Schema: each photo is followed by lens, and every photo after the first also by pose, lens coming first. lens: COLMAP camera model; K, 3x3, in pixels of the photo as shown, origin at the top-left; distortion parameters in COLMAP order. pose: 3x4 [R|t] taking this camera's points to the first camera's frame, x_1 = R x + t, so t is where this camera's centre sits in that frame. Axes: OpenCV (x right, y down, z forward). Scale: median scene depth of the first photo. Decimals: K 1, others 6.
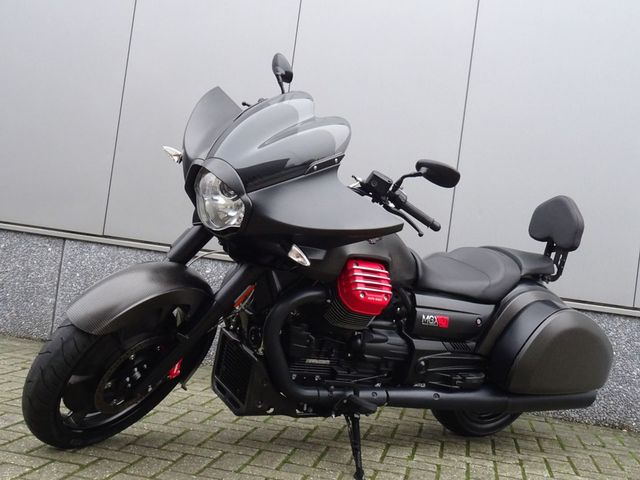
lens RADIAL K [[786.3, 0, 320.0], [0, 786.3, 240.0], [0, 0, 1]] dist [0.014086, 0.006690]
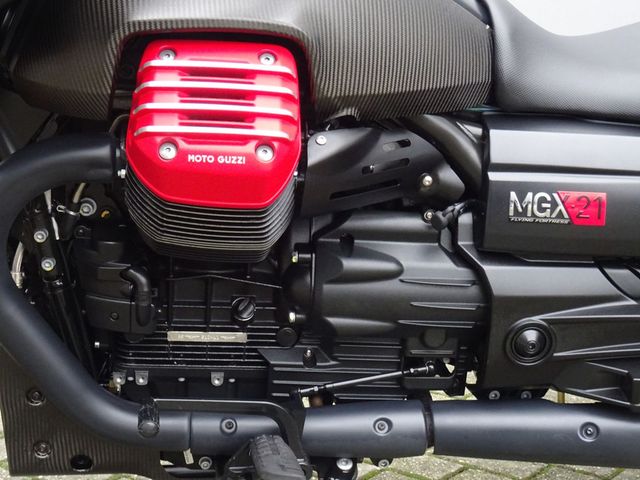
lens RADIAL K [[1107.2, 0, 320.0], [0, 1107.2, 240.0], [0, 0, 1]] dist [0.001061, -0.003649]
pose [[0.875276, -0.035521, -0.482317, 0.282883], [0.102696, 0.988206, 0.113587, 0.054561], [0.472594, -0.148952, 0.868601, 0.561388]]
